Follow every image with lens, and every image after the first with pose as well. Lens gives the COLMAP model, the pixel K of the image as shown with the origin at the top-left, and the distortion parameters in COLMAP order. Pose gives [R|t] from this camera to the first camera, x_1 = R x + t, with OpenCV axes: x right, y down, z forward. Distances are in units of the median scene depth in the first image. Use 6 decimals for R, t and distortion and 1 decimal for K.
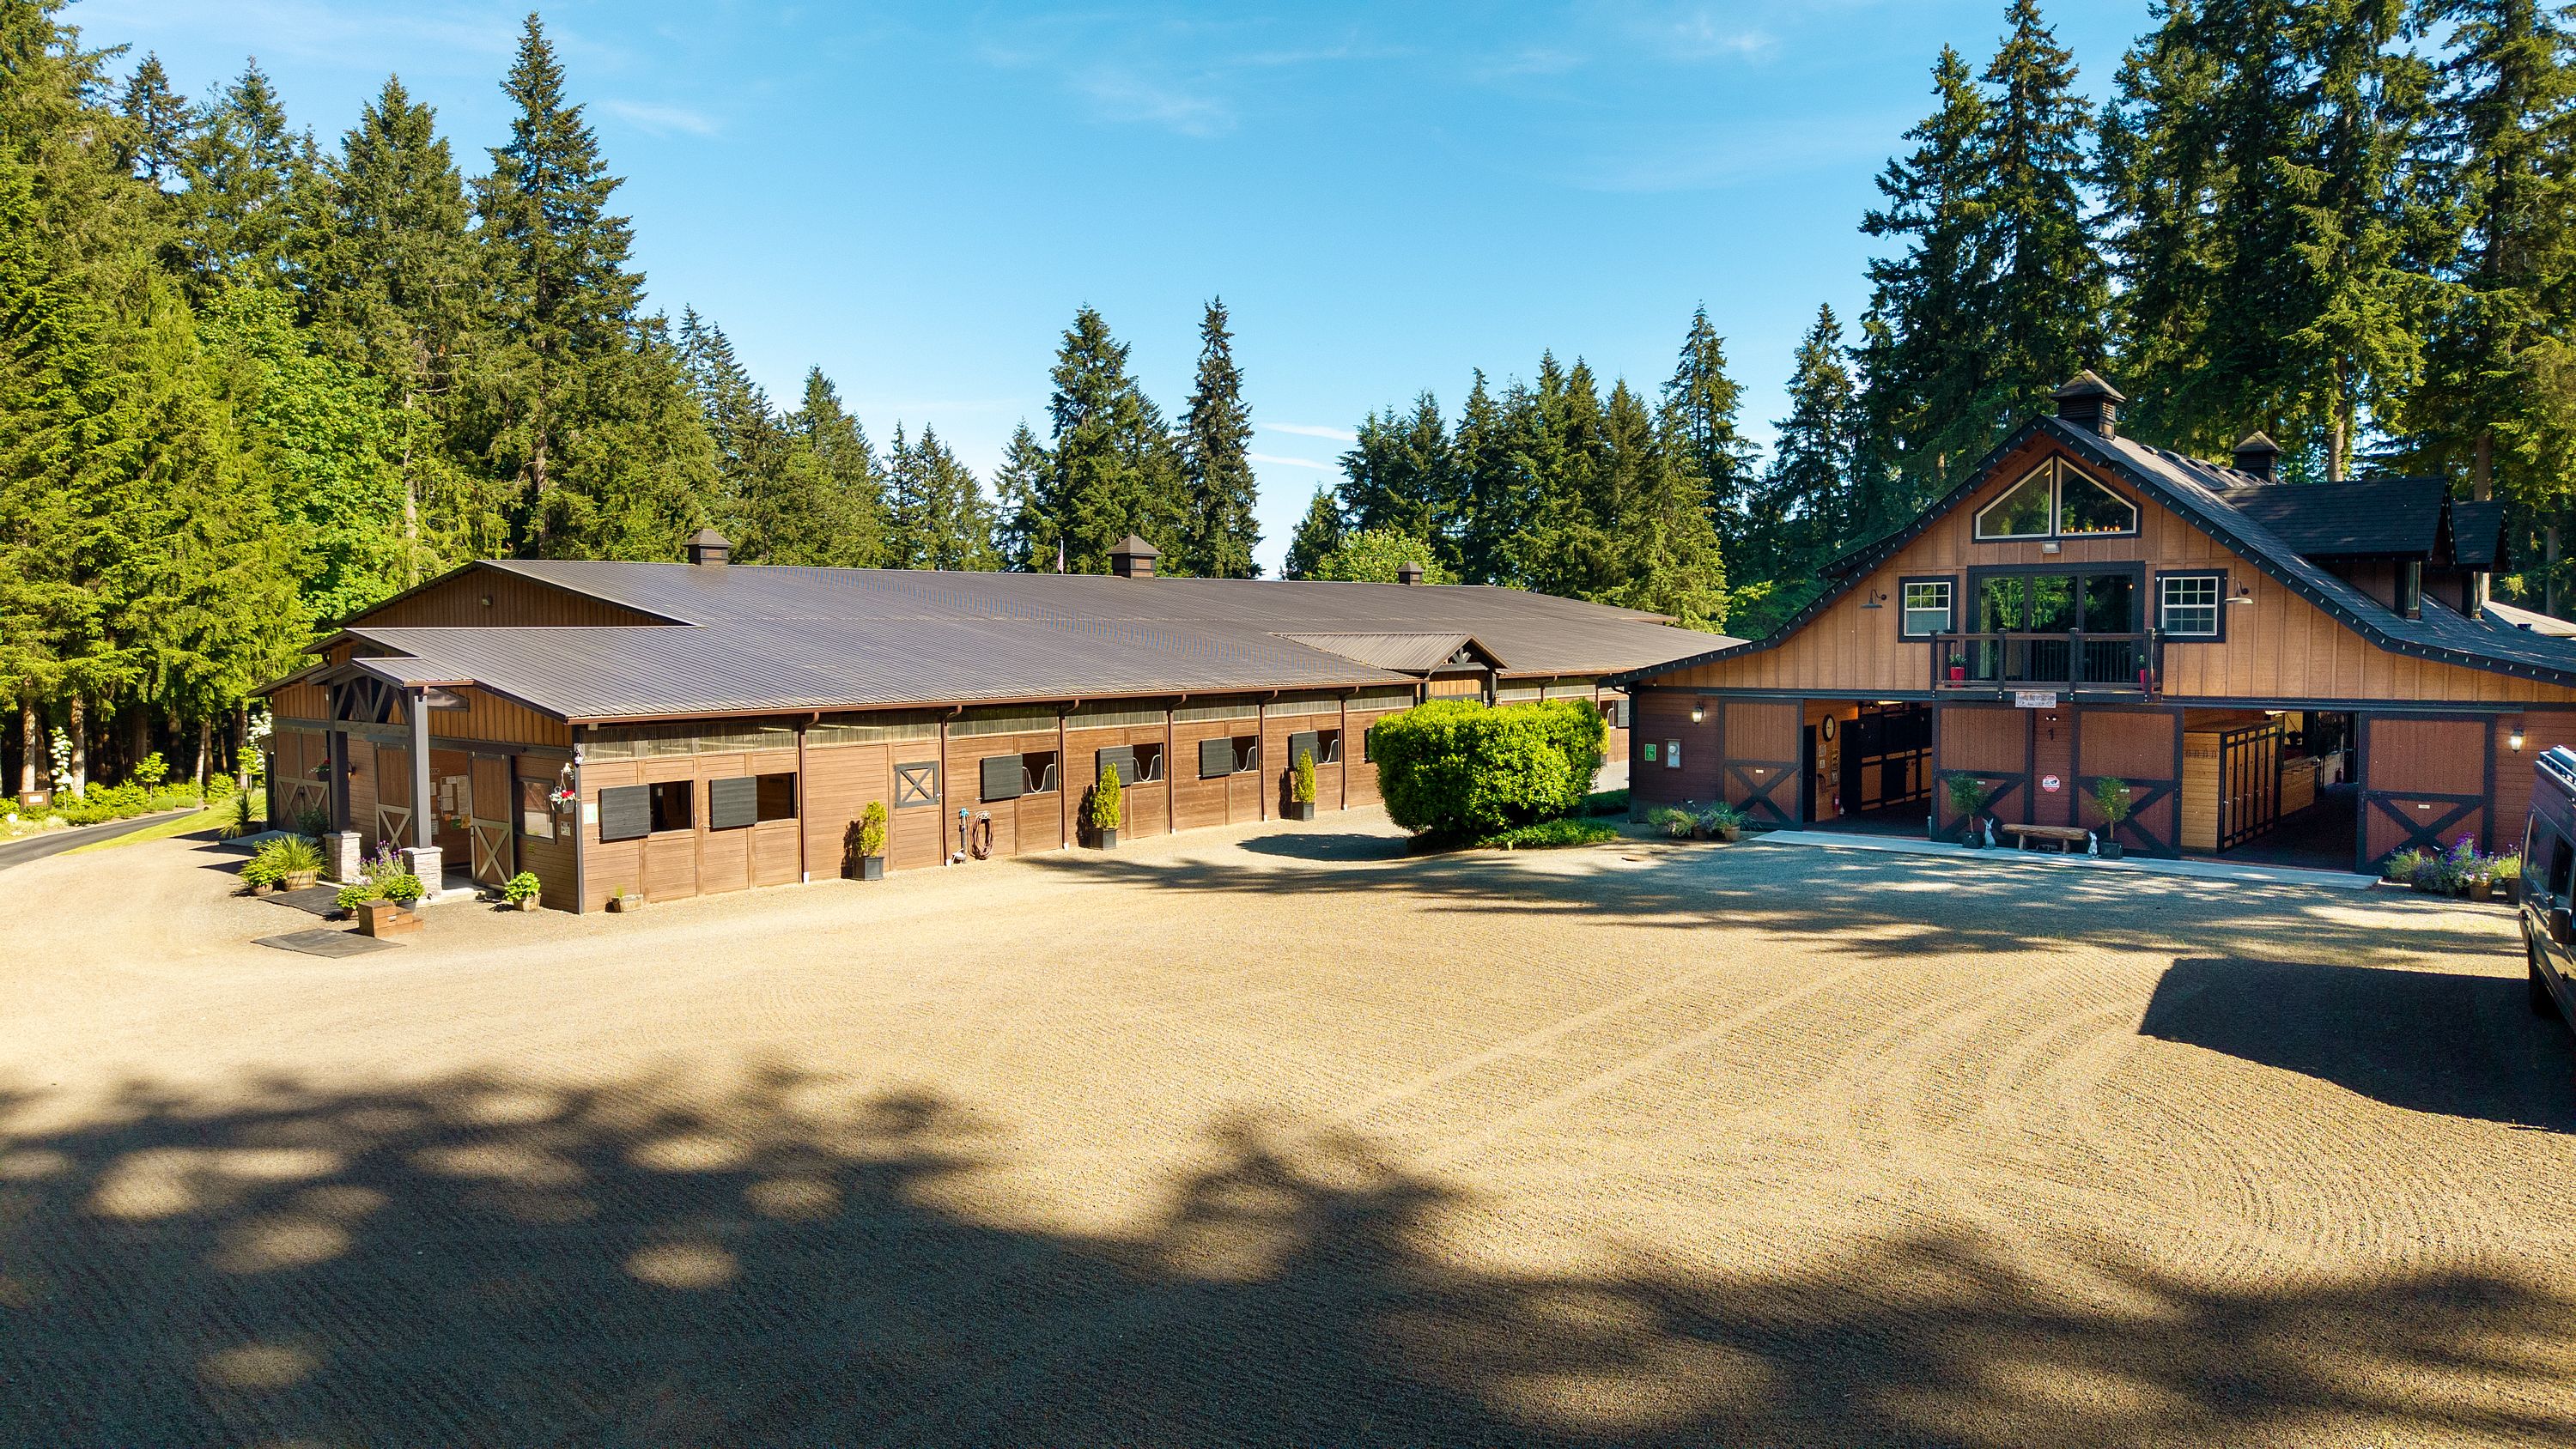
lens RADIAL K [[1683.4, 0, 1288.0], [0, 1683.4, 724.5], [0, 0, 1]] dist [0.029436, -0.050495]
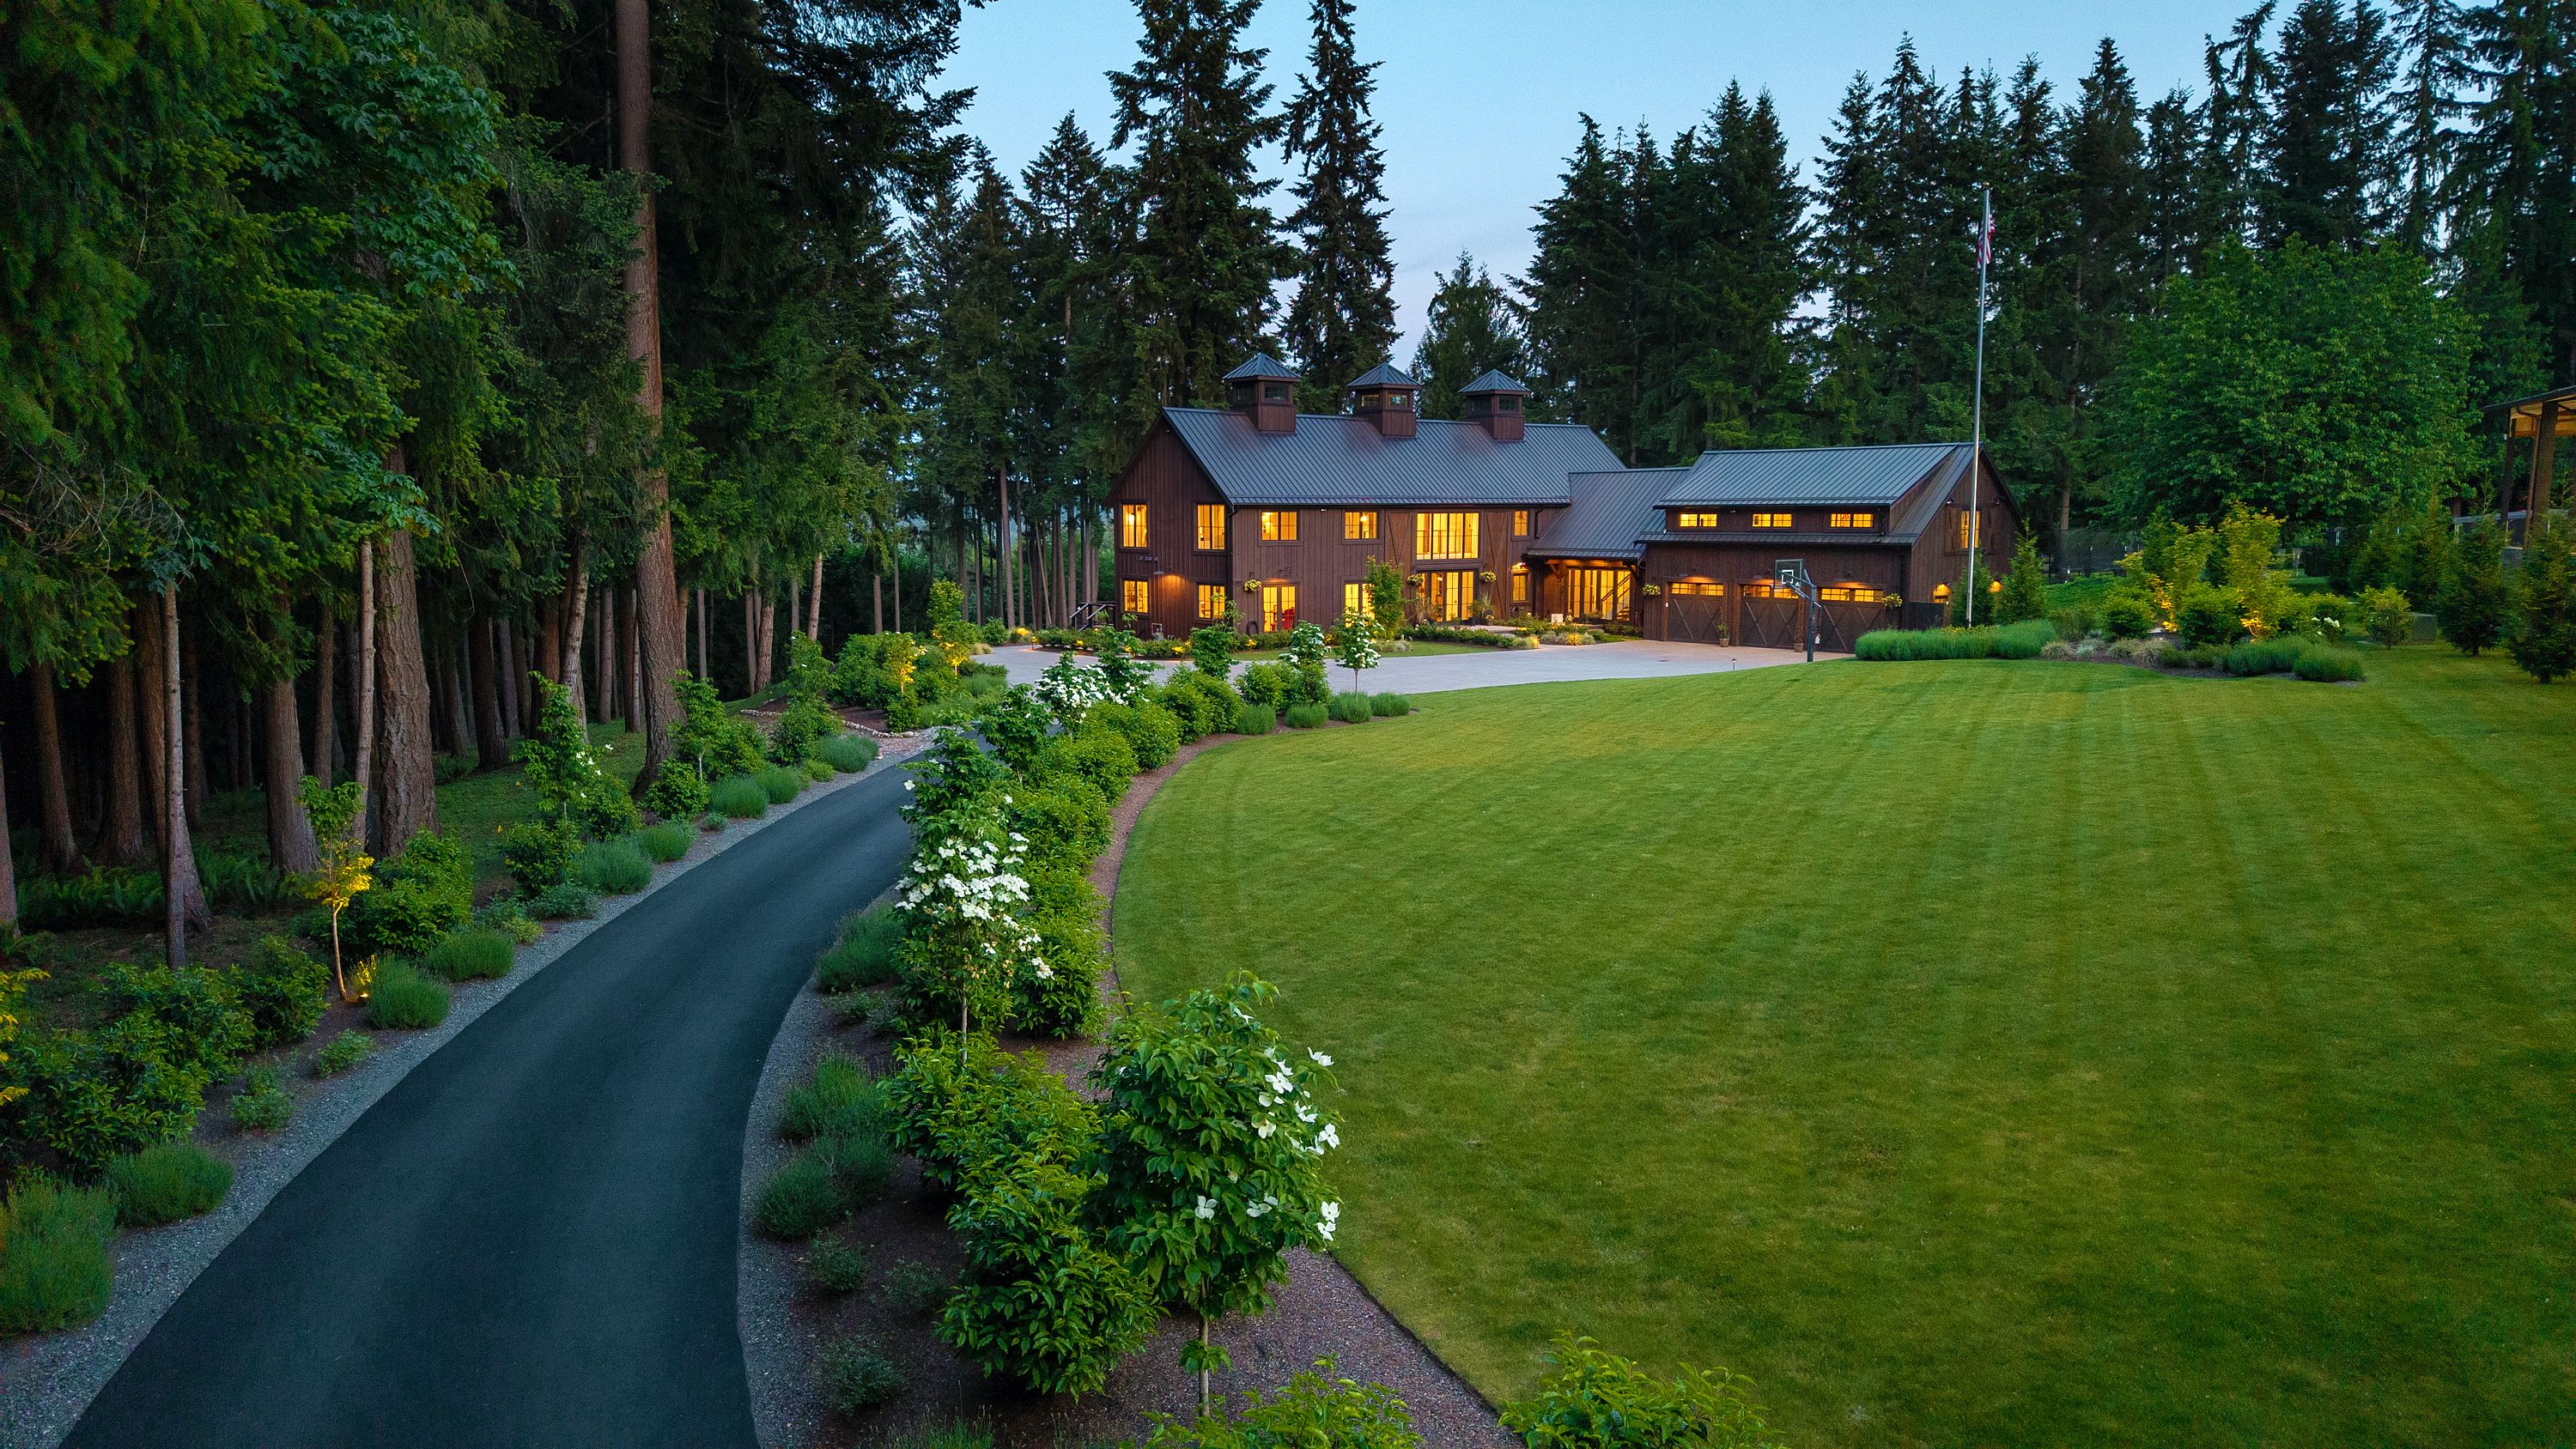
lens RADIAL K [[1683.4, 0, 1288.0], [0, 1683.4, 724.5], [0, 0, 1]] dist [0.029436, -0.050495]
pose [[0.959141, -0.035825, 0.280652, -0.263176], [0.015999, 0.997231, 0.072619, -0.006965], [-0.282477, -0.065161, 0.957058, 0.397229]]
